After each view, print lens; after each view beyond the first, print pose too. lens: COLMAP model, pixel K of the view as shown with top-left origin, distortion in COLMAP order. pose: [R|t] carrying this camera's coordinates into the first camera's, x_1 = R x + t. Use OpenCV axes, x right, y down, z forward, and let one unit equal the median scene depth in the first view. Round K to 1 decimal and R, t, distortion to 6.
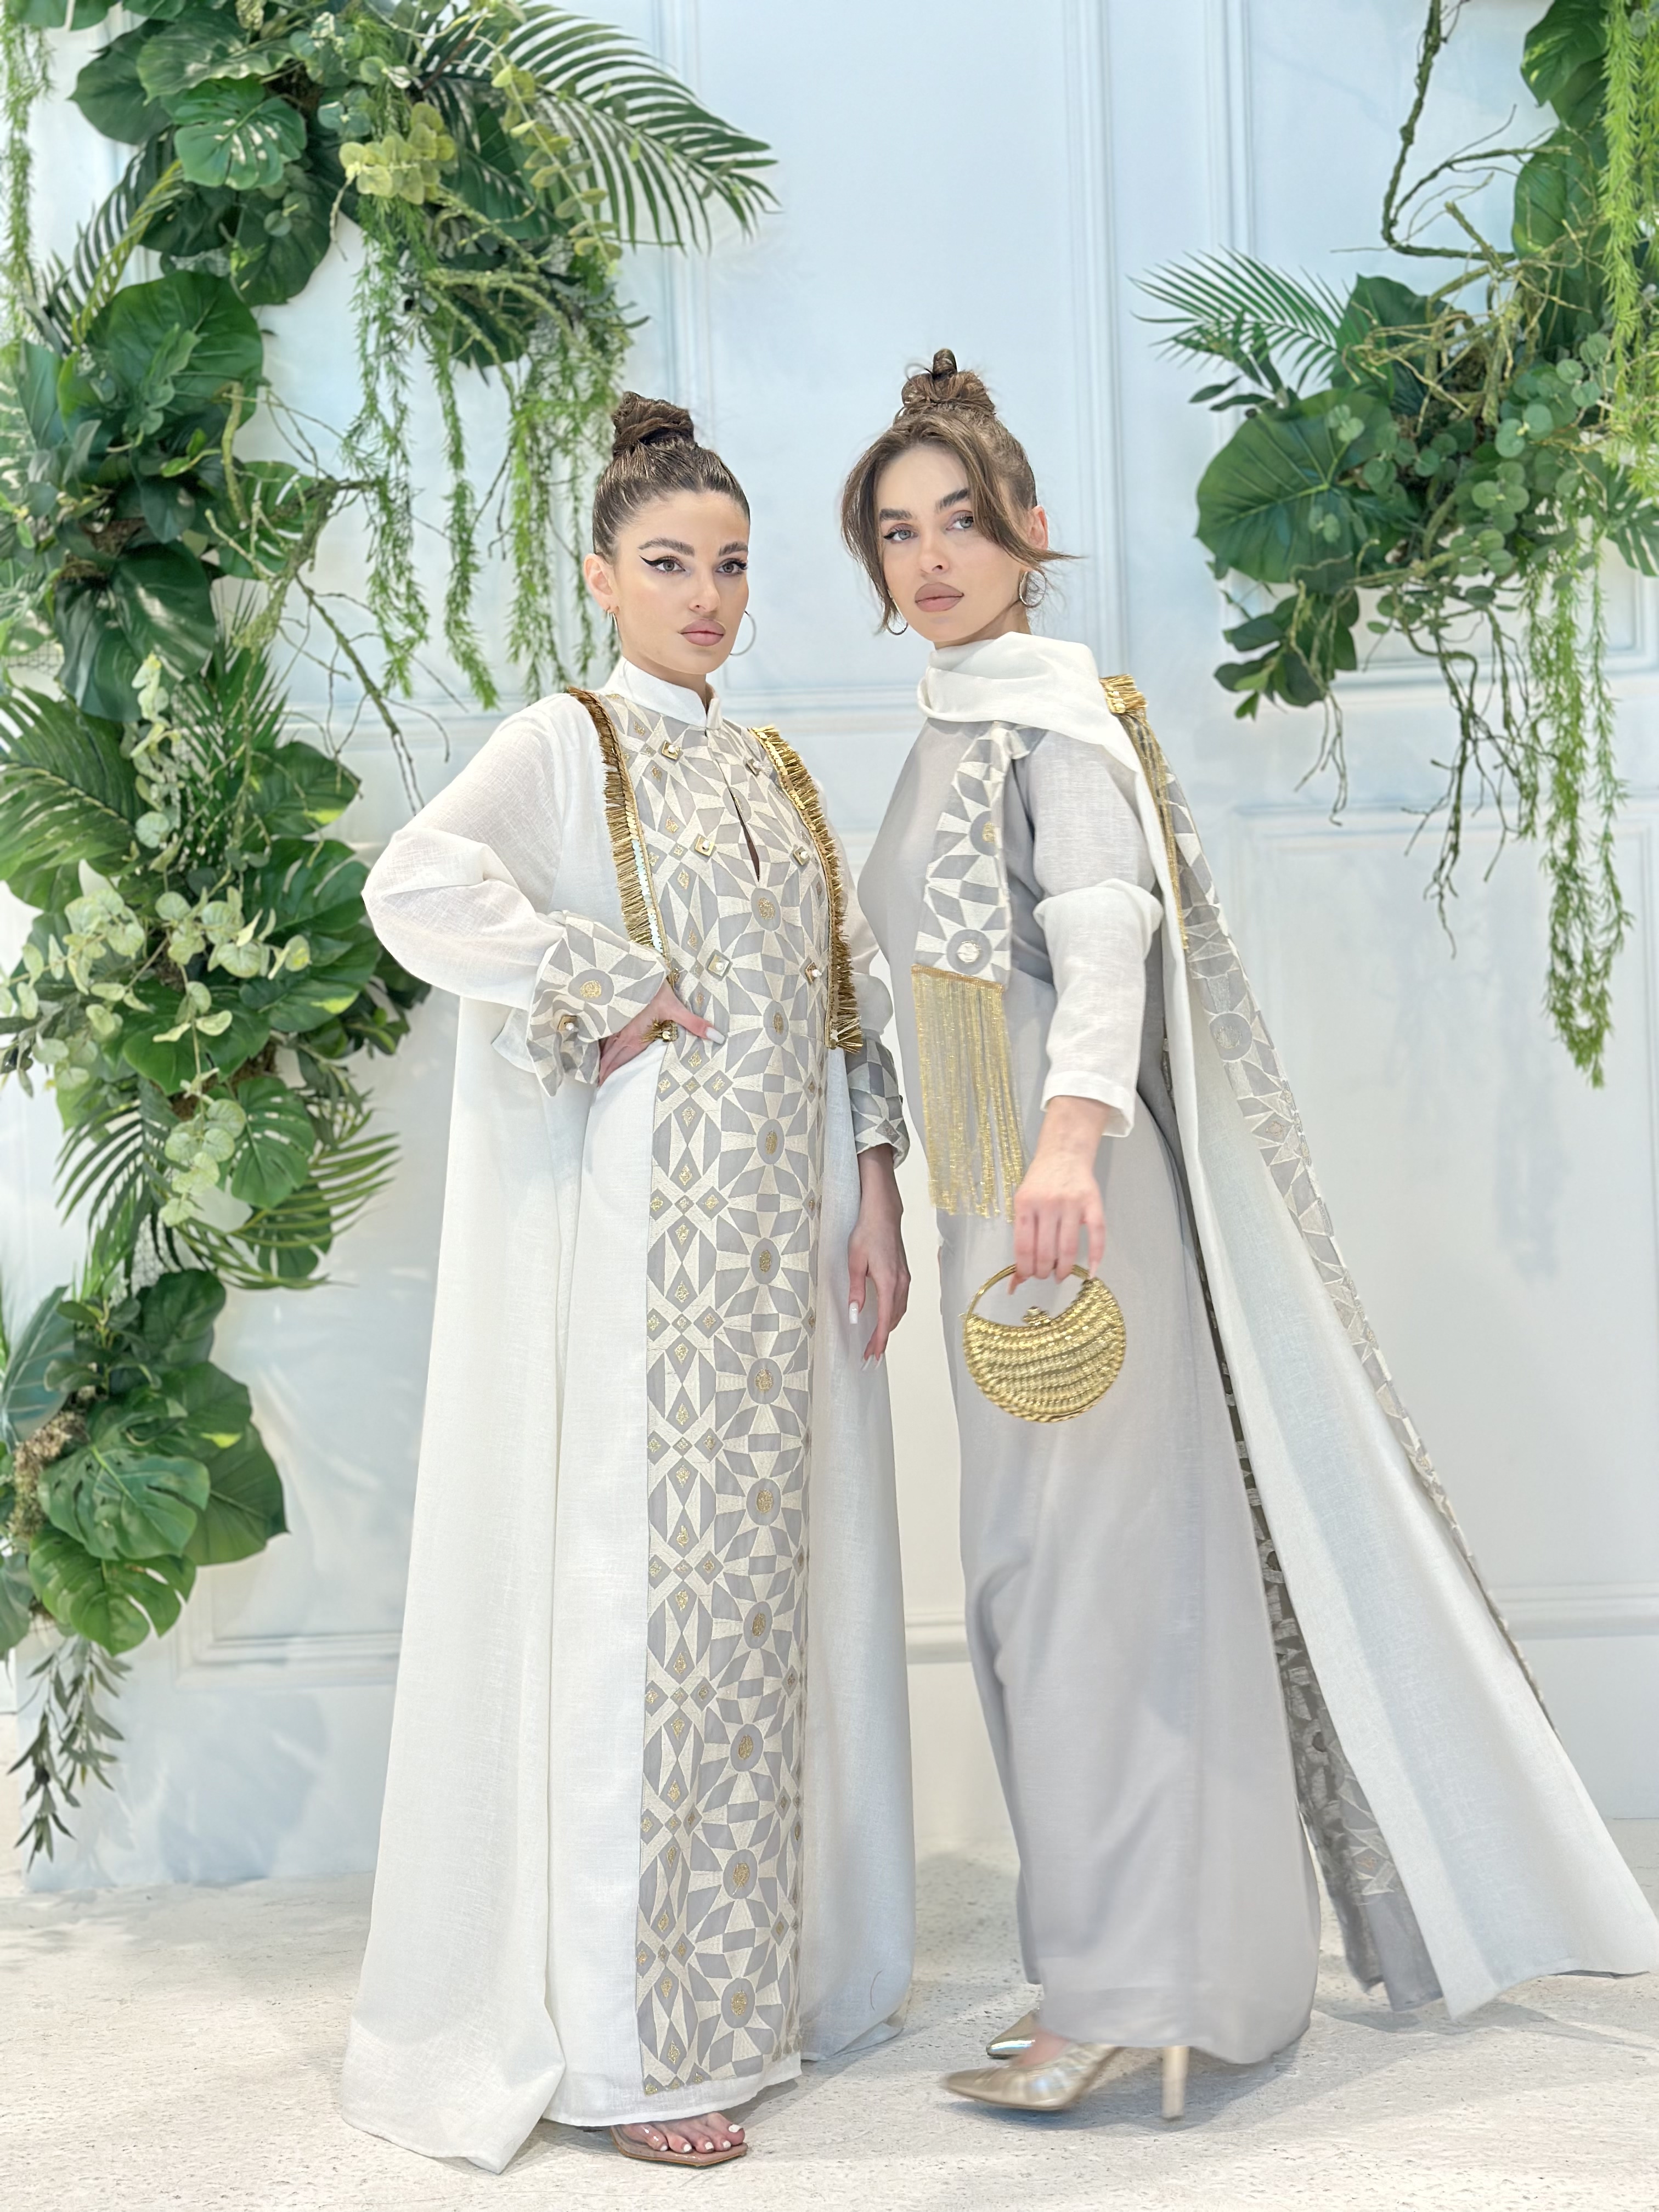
lens RADIAL K [[3107.0, 0, 808.0], [0, 3107.0, 1117.2], [0, 0, 1]] dist [0.079655, 0.000000]
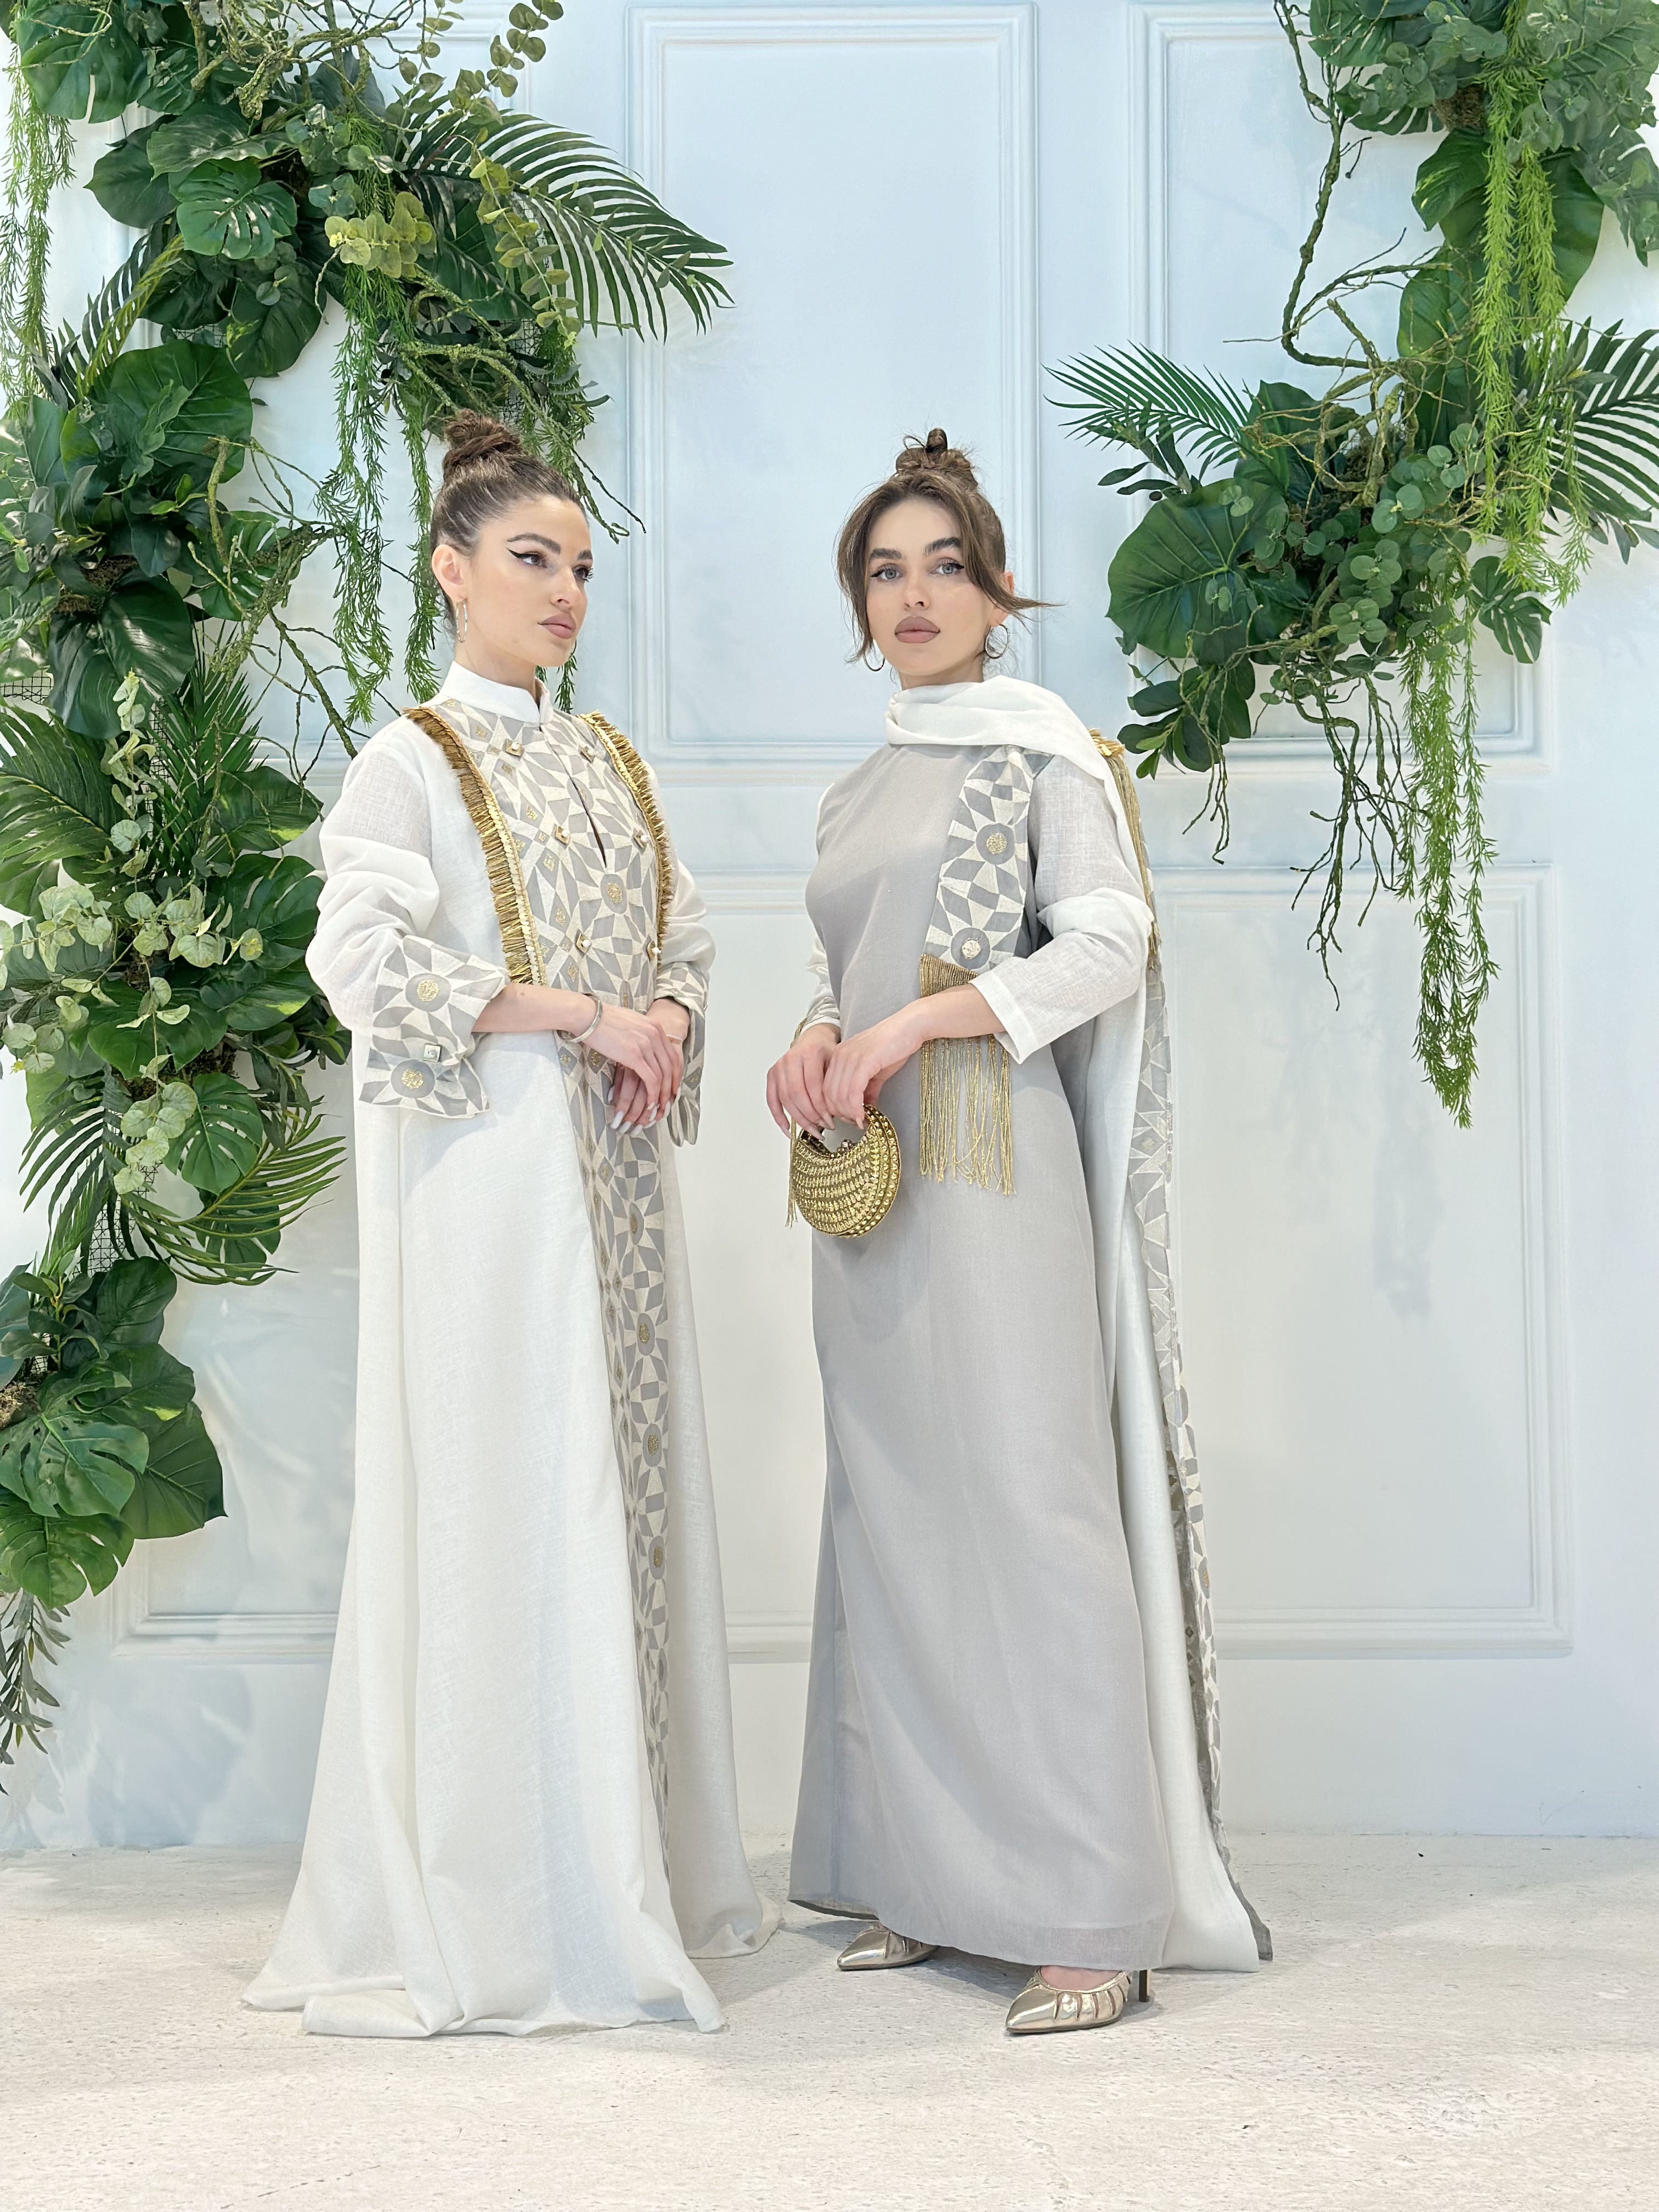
lens RADIAL K [[3107.0, 0, 804.9], [0, 3107.0, 1142.6], [0, 0, 1]] dist [0.079655, 0.000000]
pose [[0.999382, 0.033705, -0.009964, 0.038273], [-0.034348, 0.996693, -0.073648, 0.082839], [0.007448, 0.073945, 0.997235, -0.066416]]
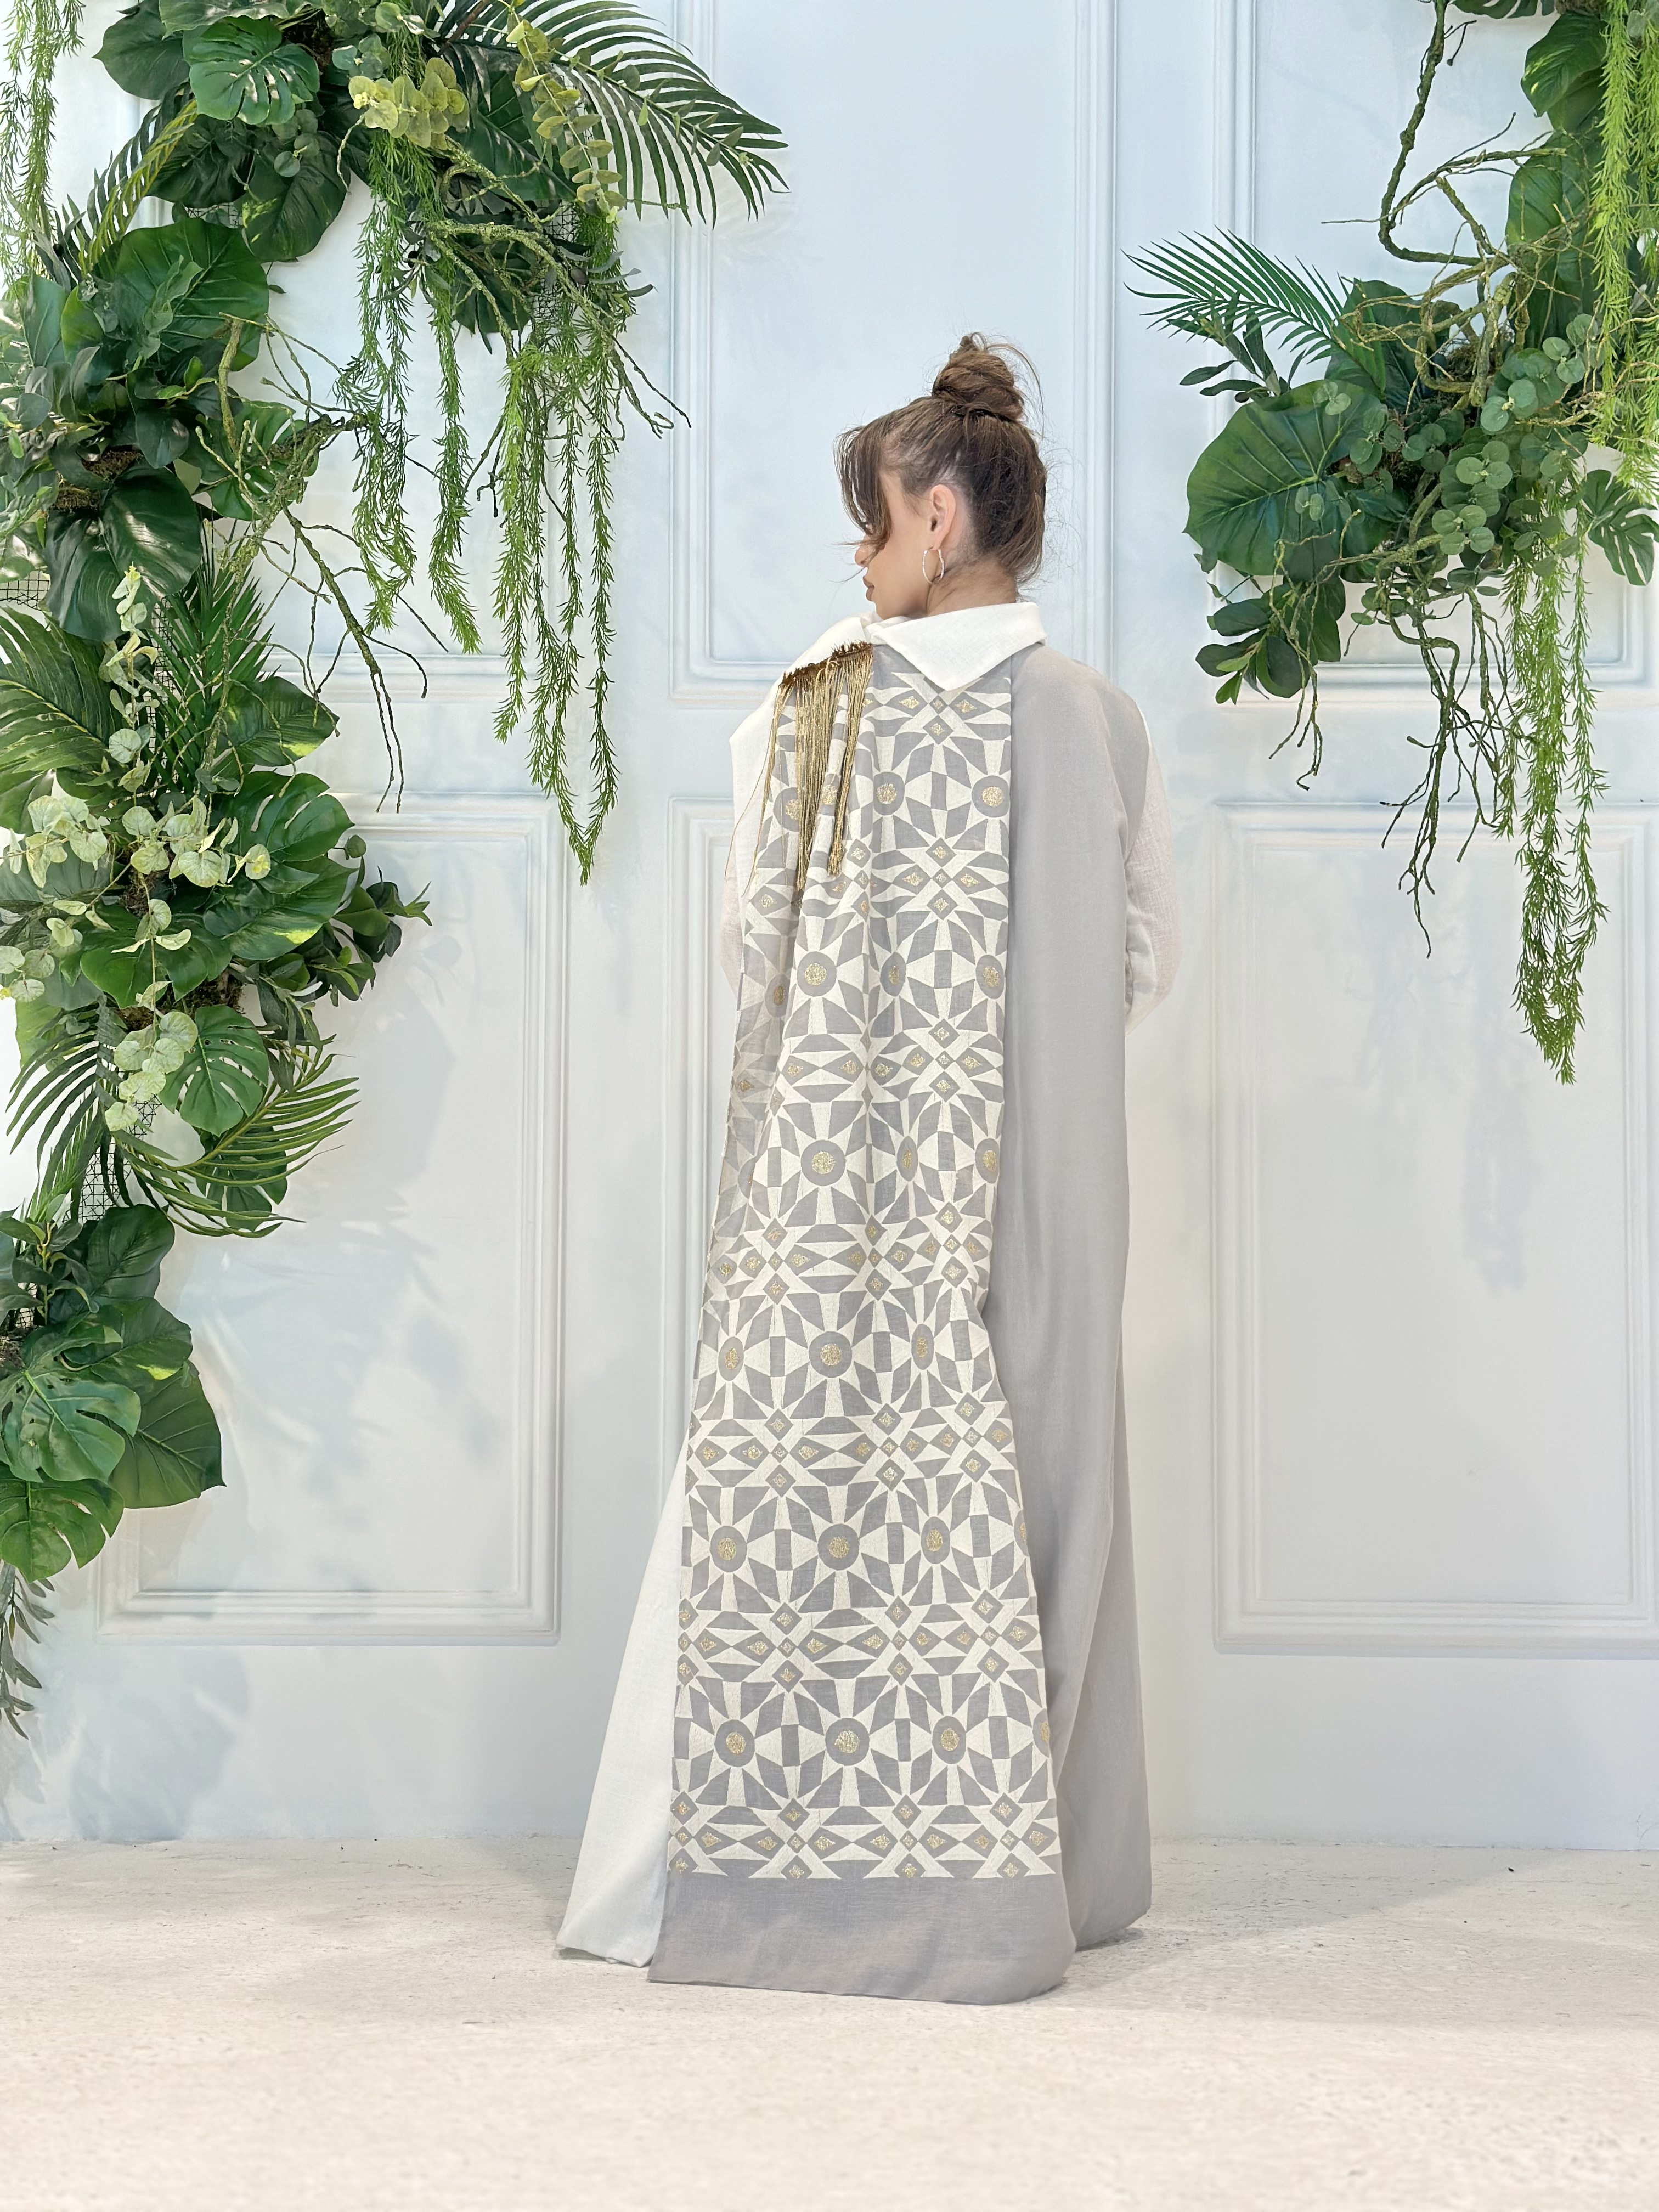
lens RADIAL K [[3107.0, 0, 814.9], [0, 3107.0, 1132.5], [0, 0, 1]] dist [0.079655, 0.000000]
pose [[0.998791, 0.047289, -0.013463, 0.029211], [-0.048206, 0.995726, -0.078781, 0.096355], [0.009680, 0.079335, 0.996801, 0.014372]]
